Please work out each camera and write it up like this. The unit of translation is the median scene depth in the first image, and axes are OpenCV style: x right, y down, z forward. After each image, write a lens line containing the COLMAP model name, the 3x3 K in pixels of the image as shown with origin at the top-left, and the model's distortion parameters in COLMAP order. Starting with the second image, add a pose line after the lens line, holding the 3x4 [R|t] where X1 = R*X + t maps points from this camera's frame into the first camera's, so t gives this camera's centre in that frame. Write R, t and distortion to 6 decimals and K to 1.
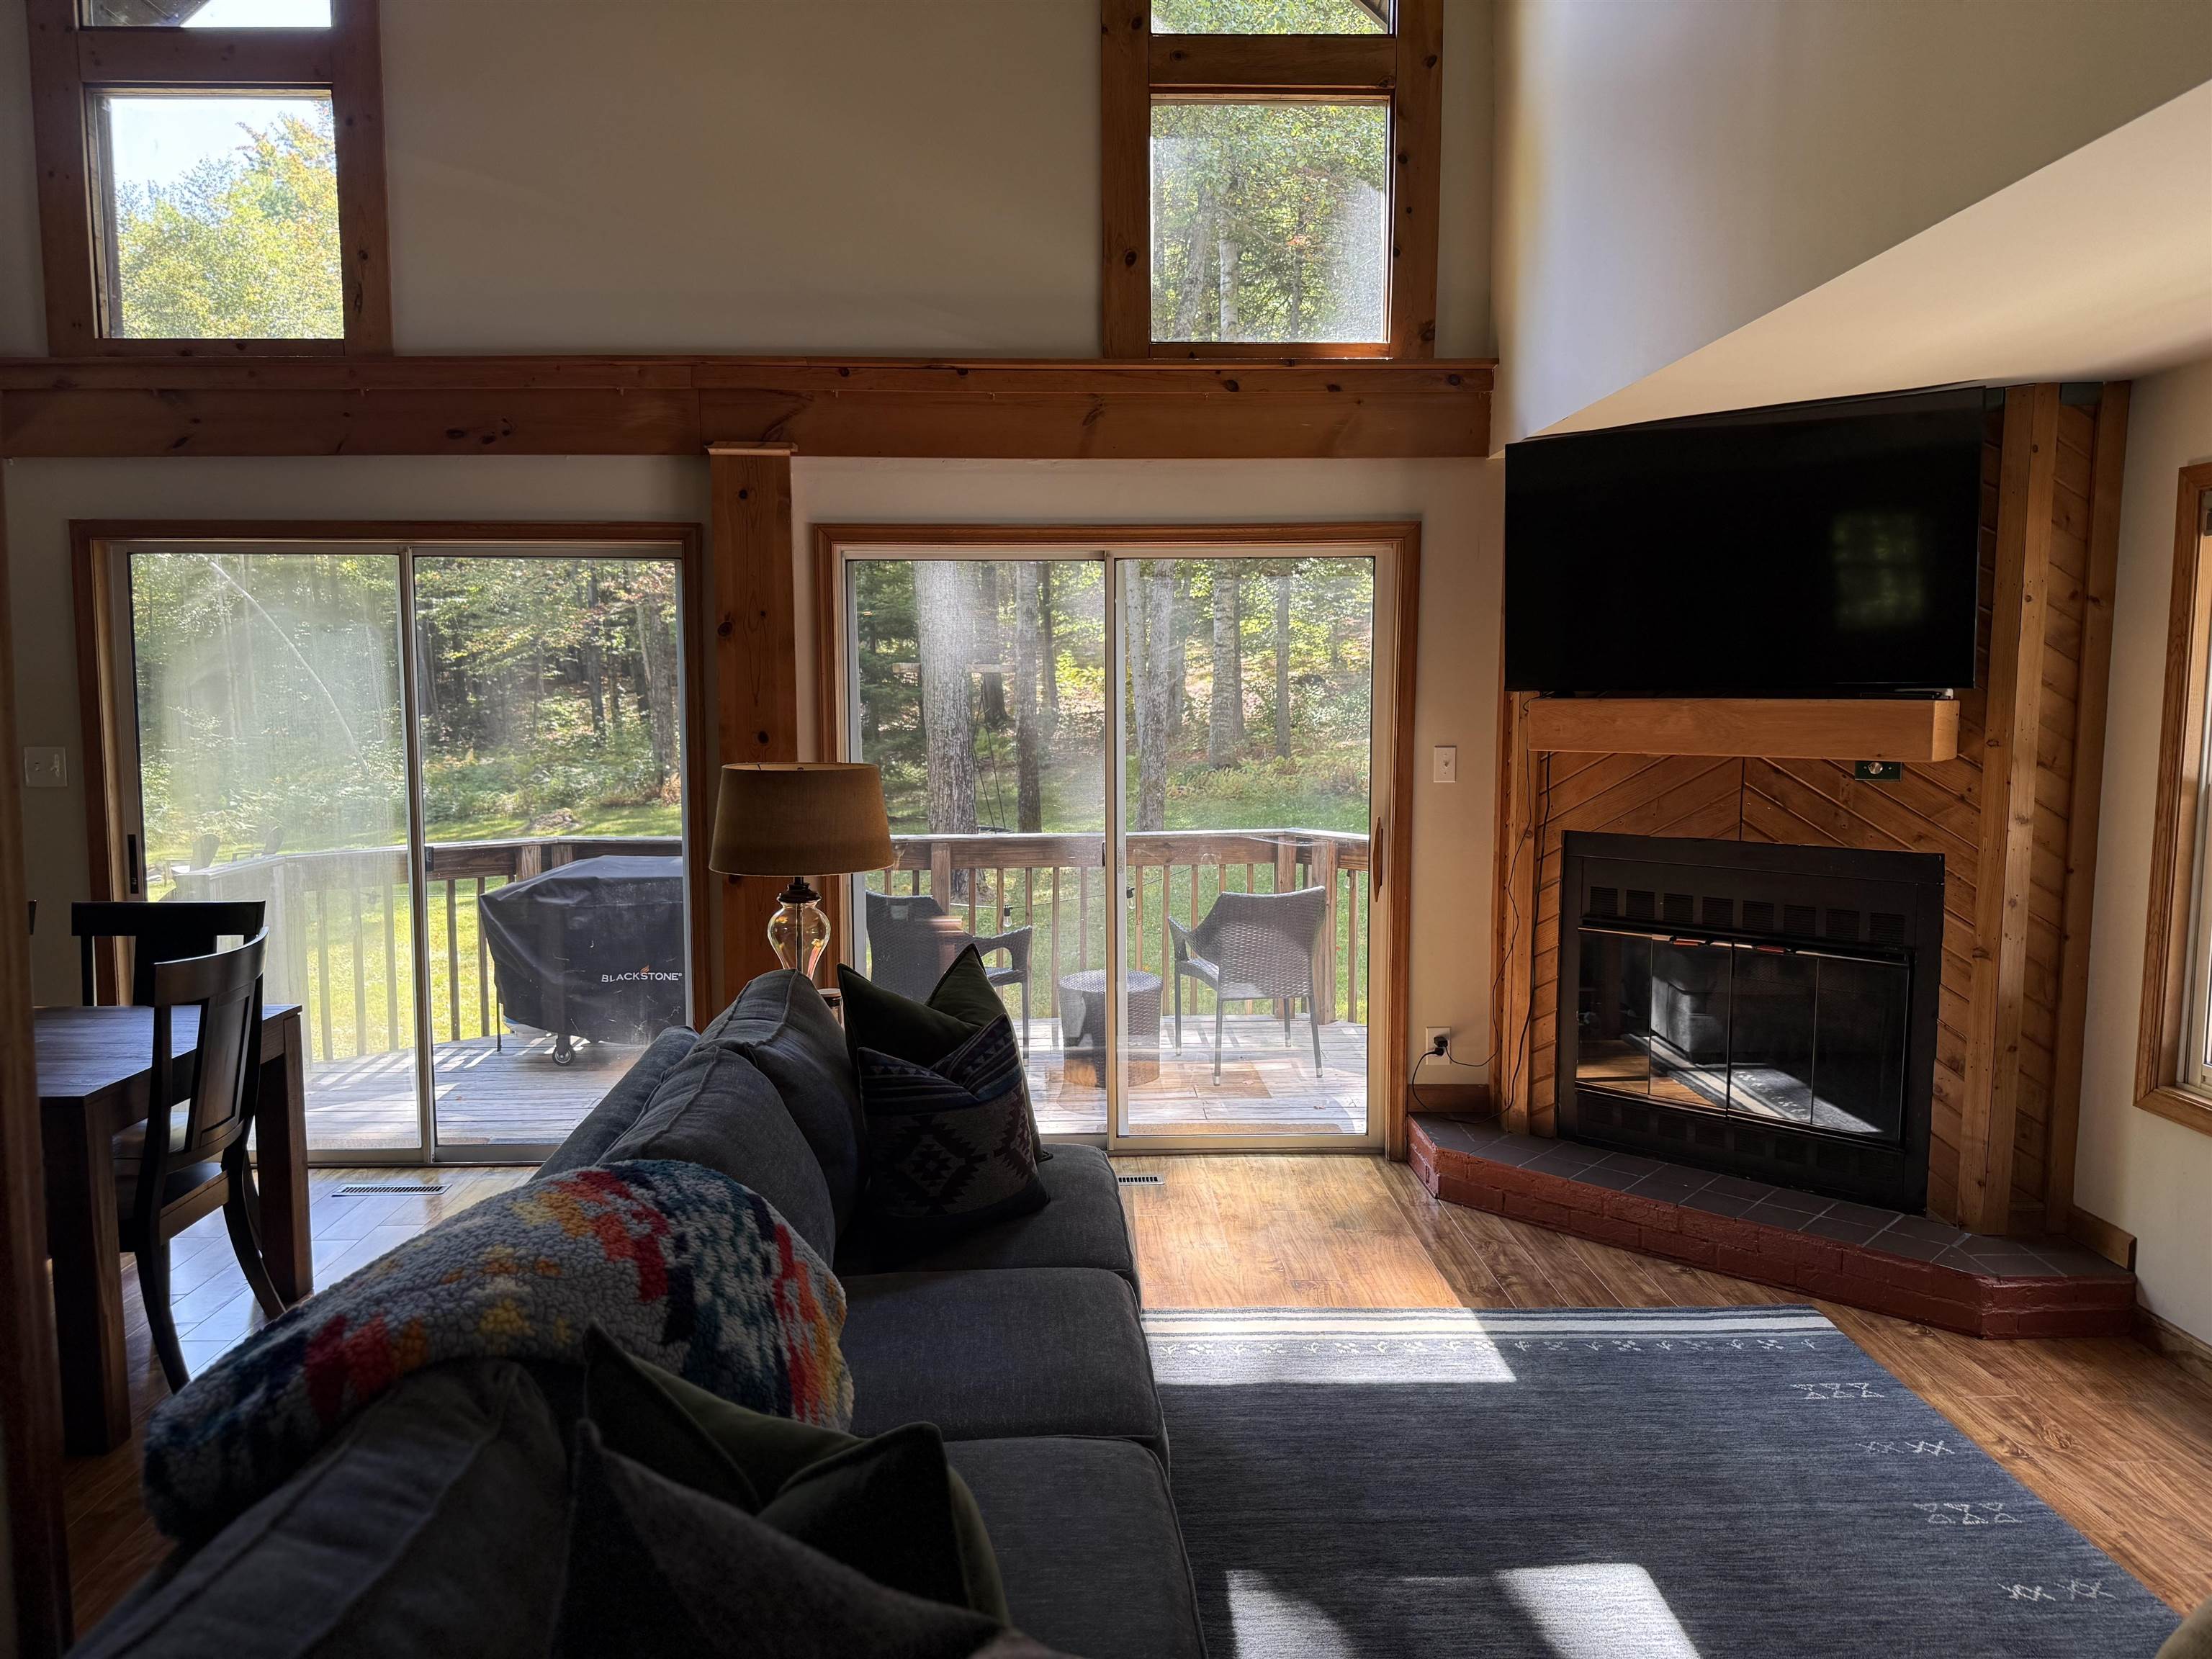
lens RADIAL K [[1551.4, 0, 1106.0], [0, 1551.4, 835.9], [0, 0, 1]] dist [0.047860, -0.063221]
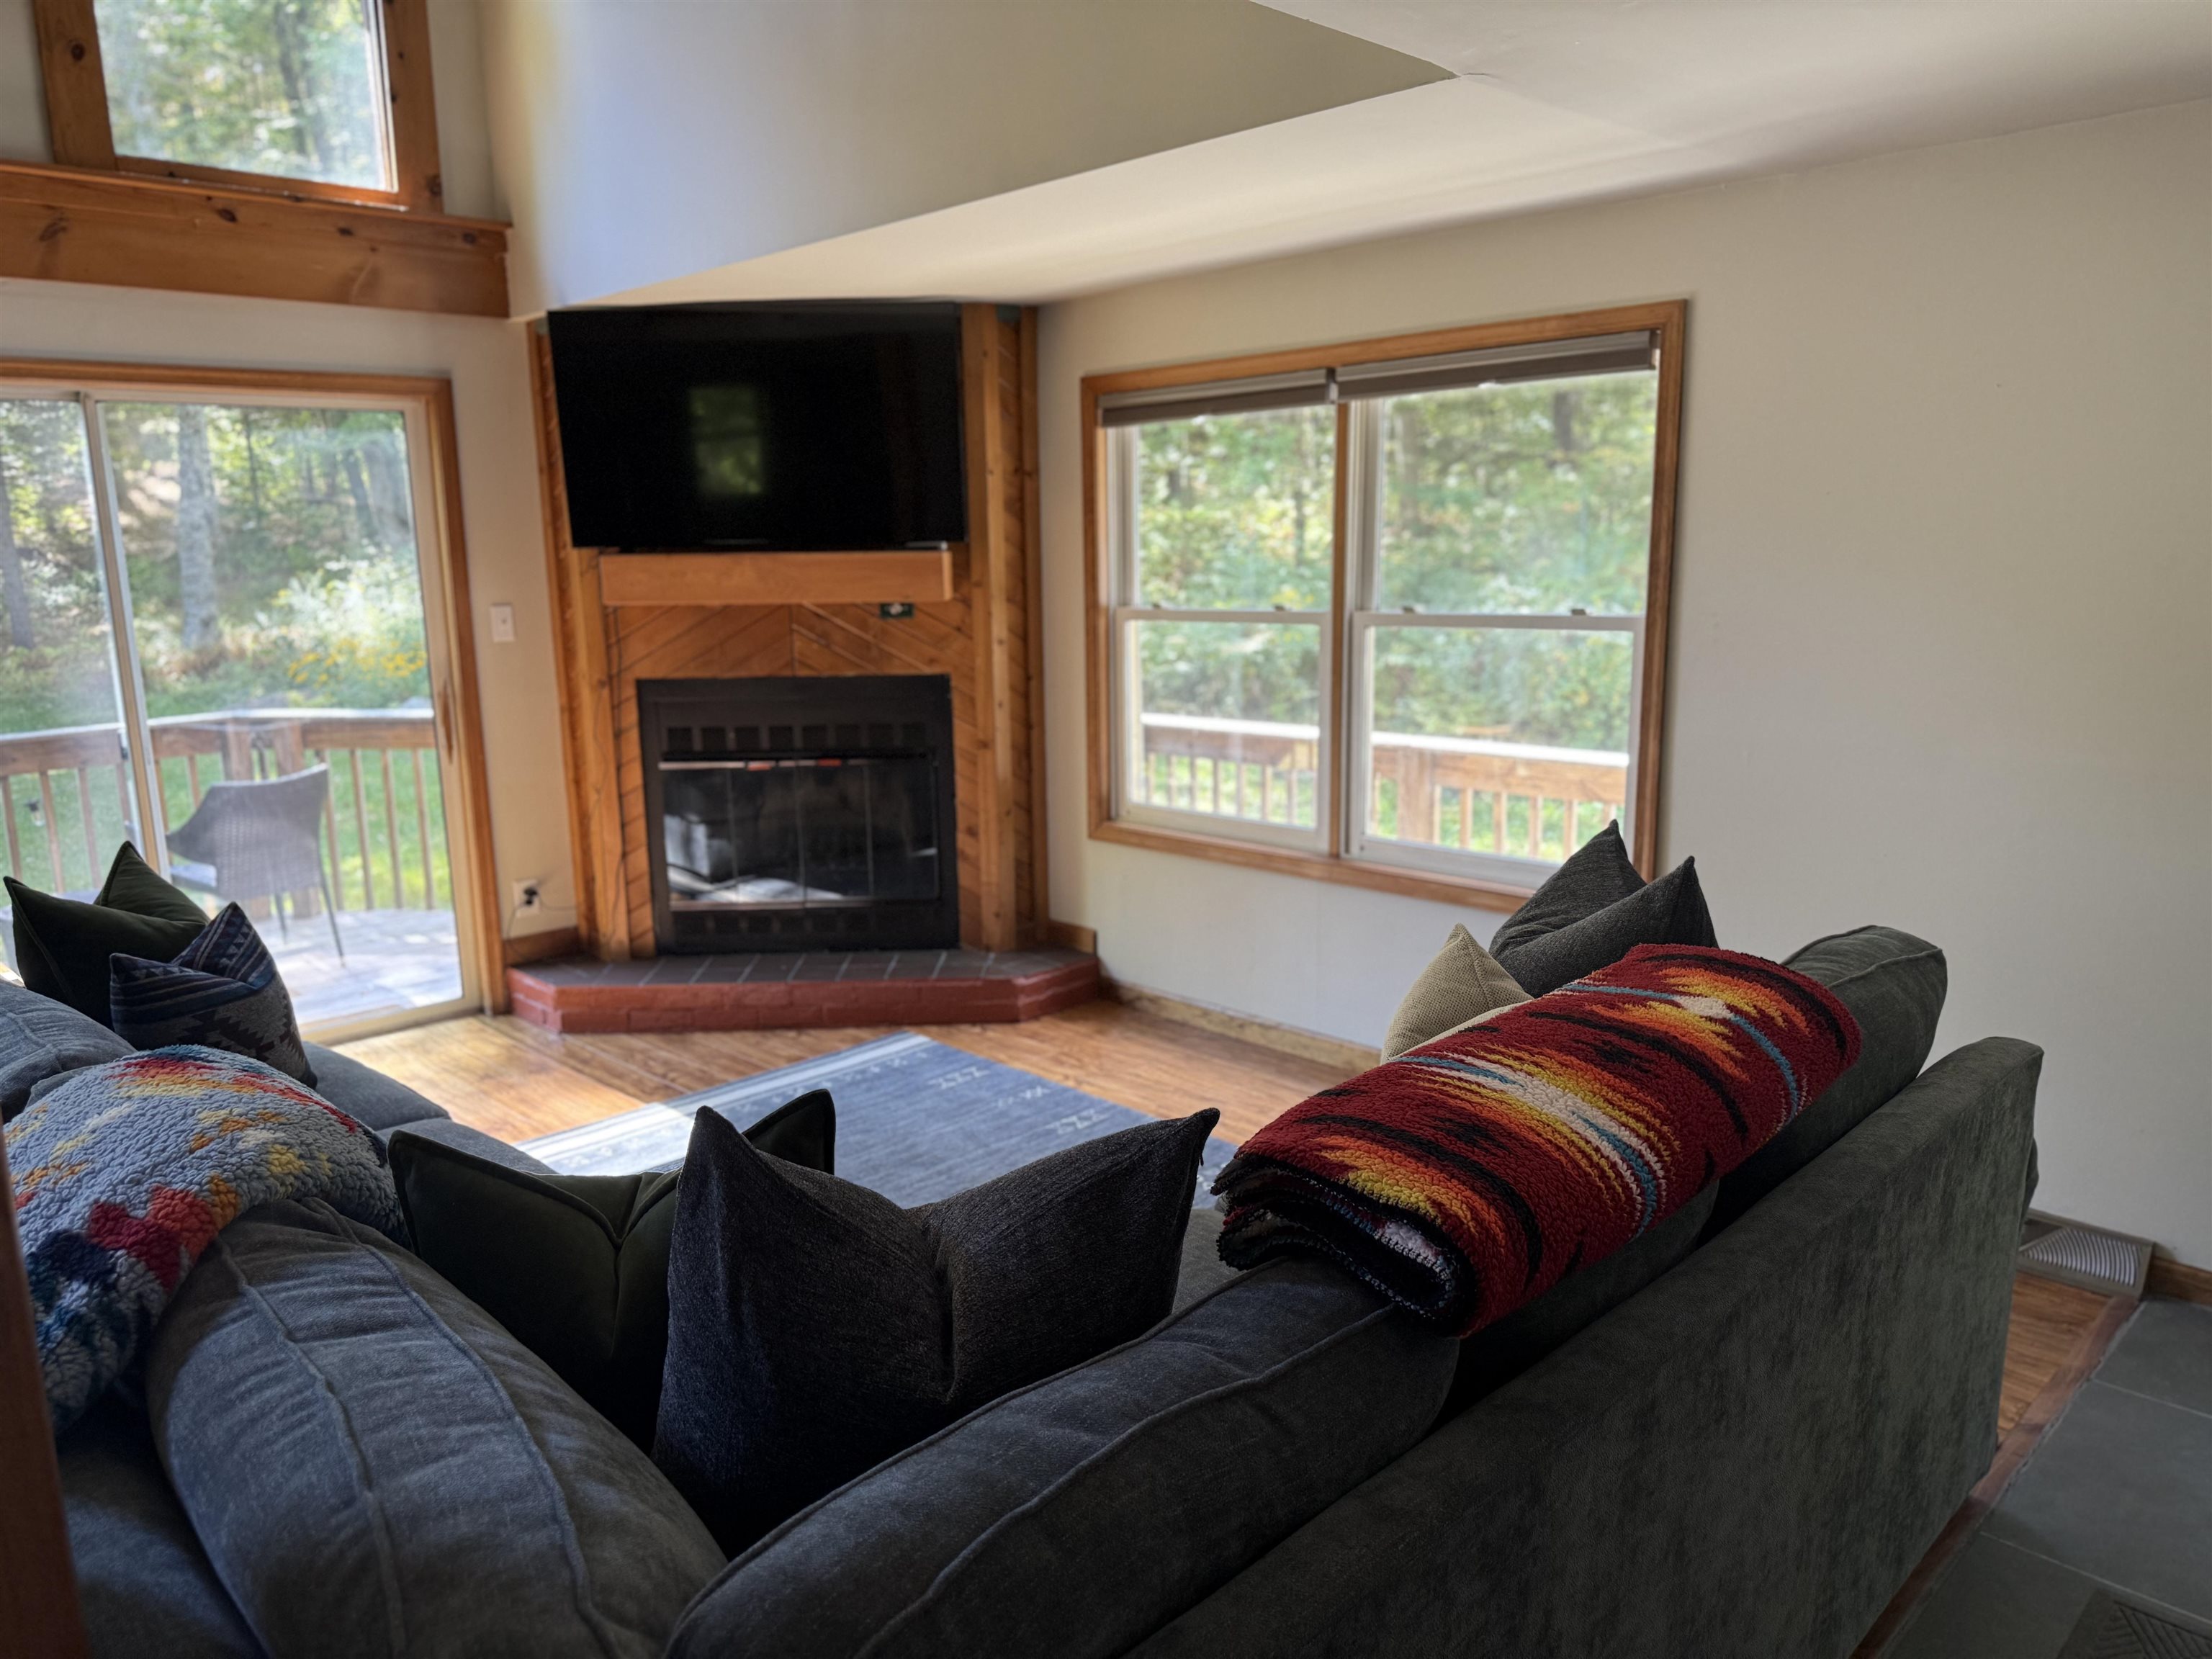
lens RADIAL K [[1557.0, 0, 1104.3], [0, 1557.0, 837.6], [0, 0, 1]] dist [0.074254, -0.082692]
pose [[0.726202, -0.140007, 0.673074, -0.233440], [0.085551, 0.989837, 0.113594, 0.010021], [-0.682138, -0.024910, 0.730799, -0.036050]]
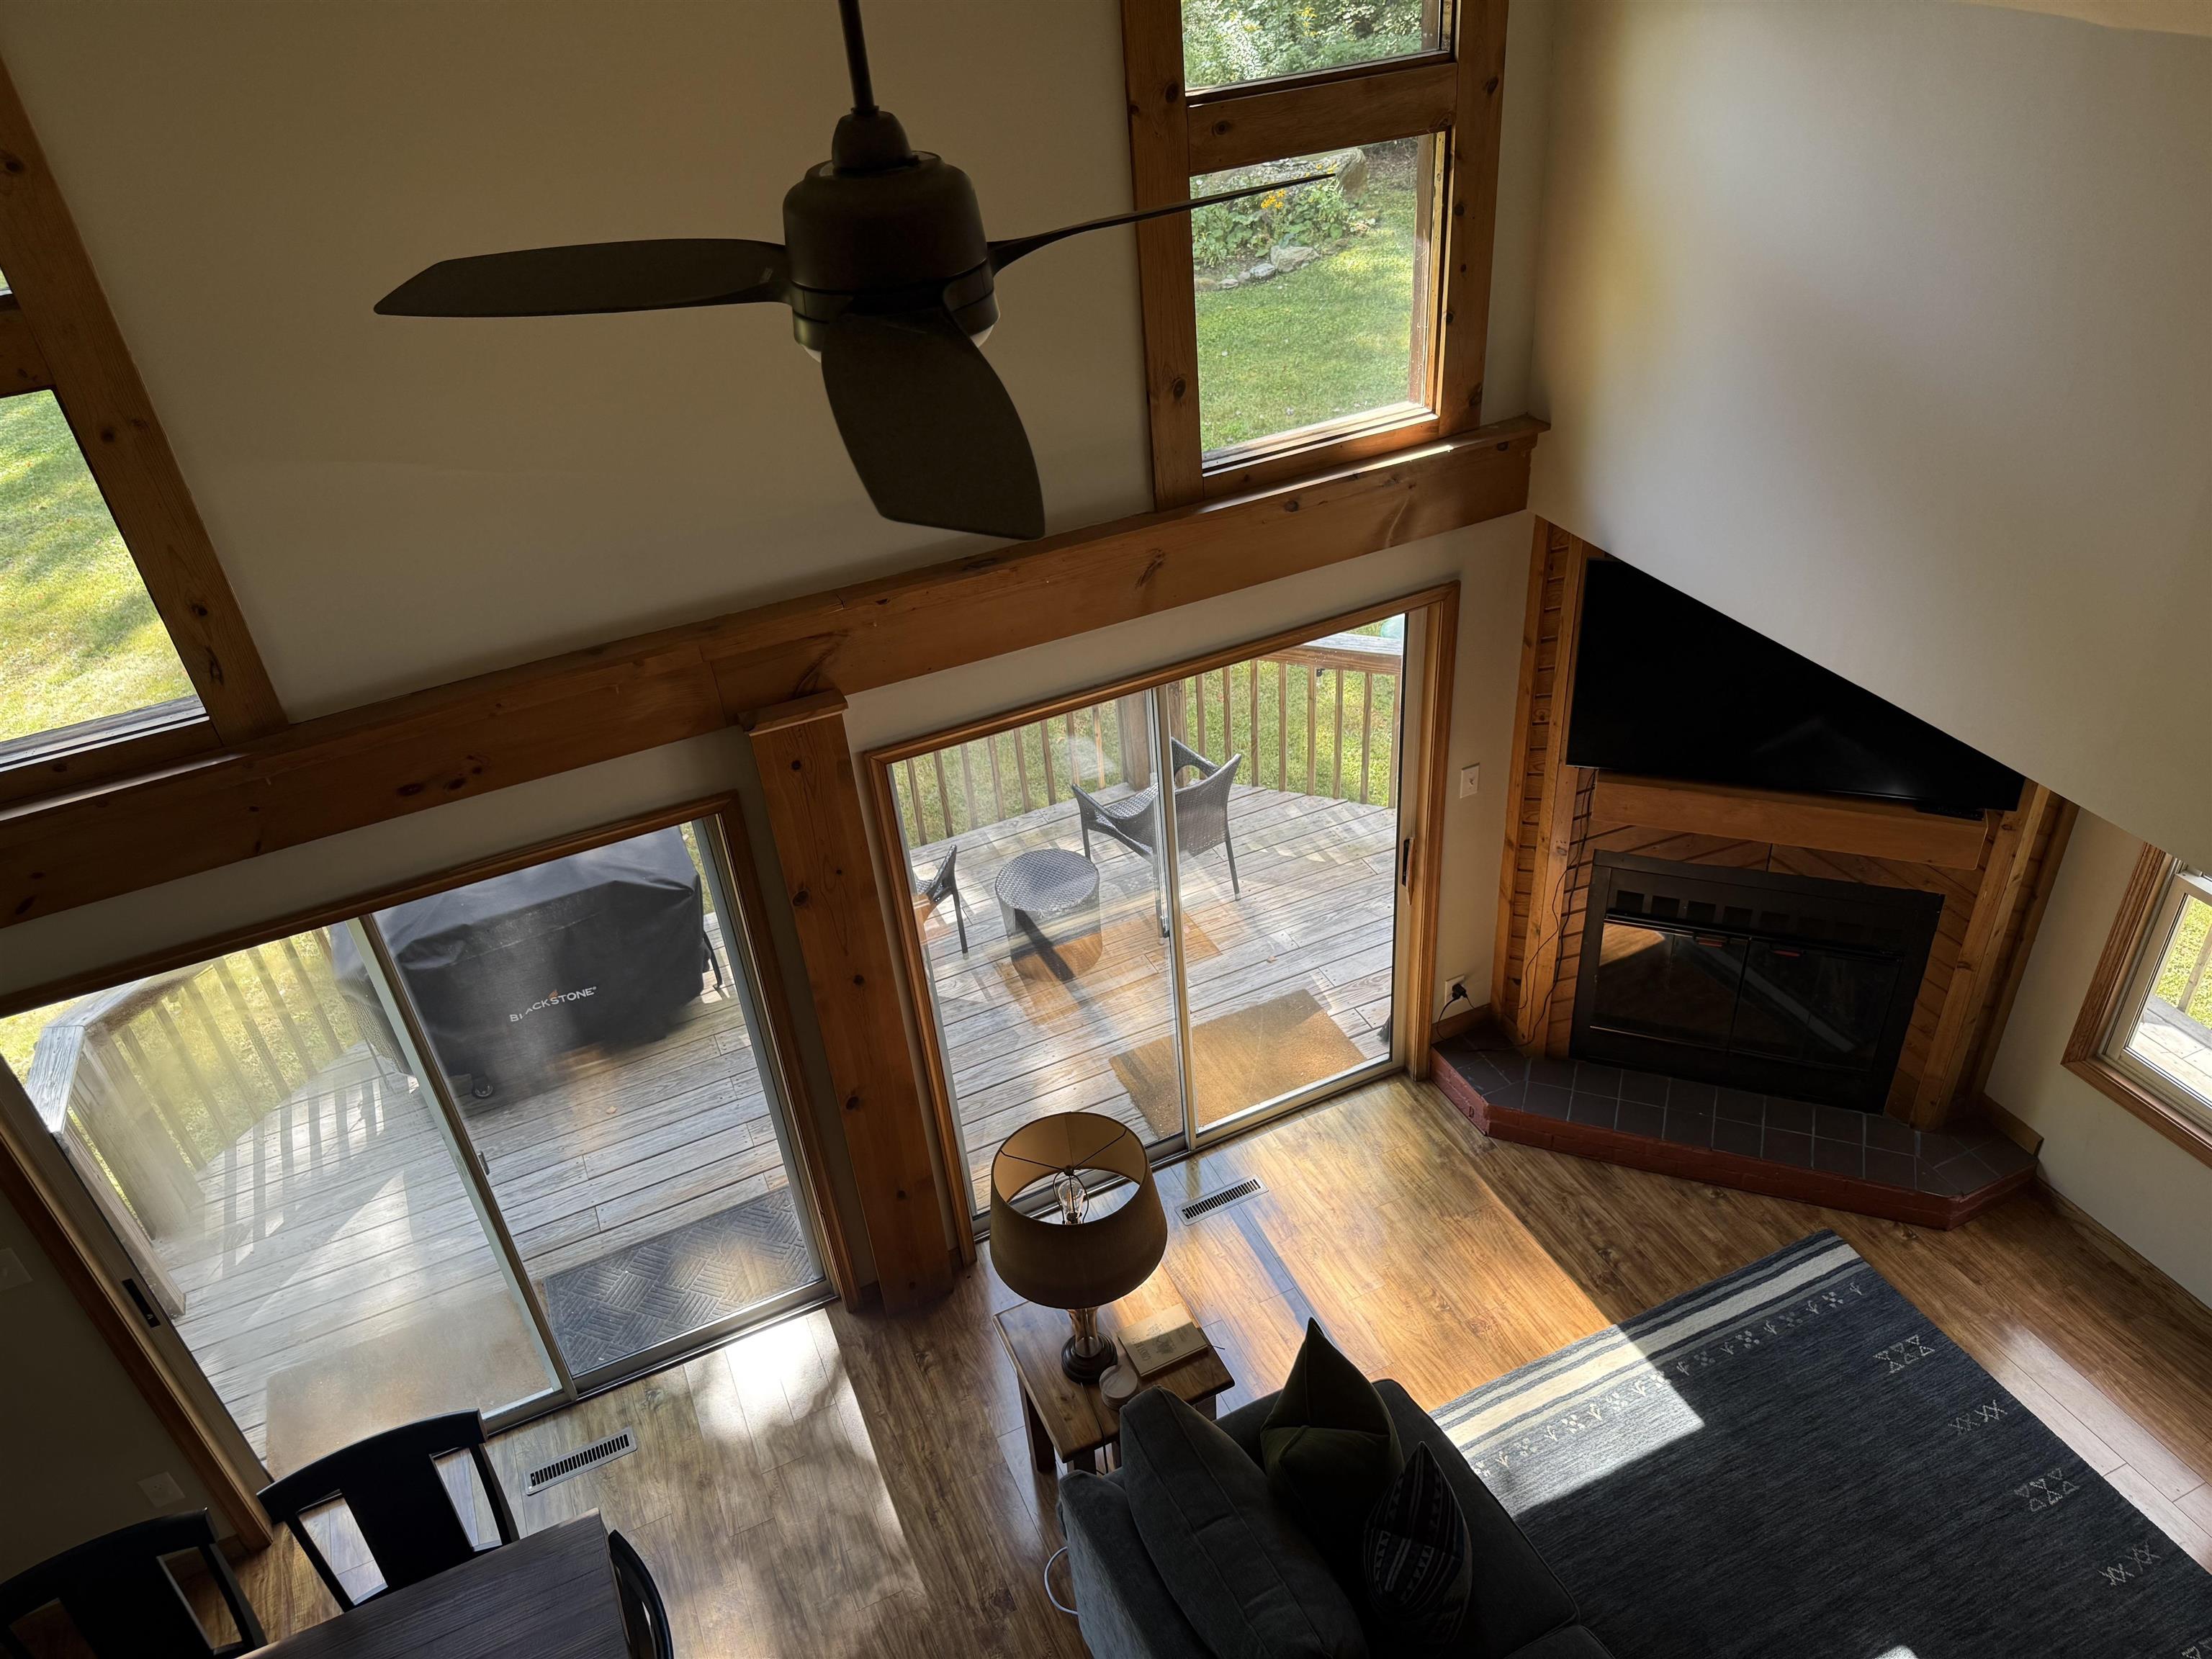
lens RADIAL K [[1566.1, 0, 1130.3], [0, 1566.1, 833.2], [0, 0, 1]] dist [0.072857, -0.102975]
pose [[0.918026, -0.273996, 0.286625, -0.335915], [0.105196, 0.865244, 0.490190, -0.614331], [-0.382311, -0.419855, 0.823140, 0.222610]]
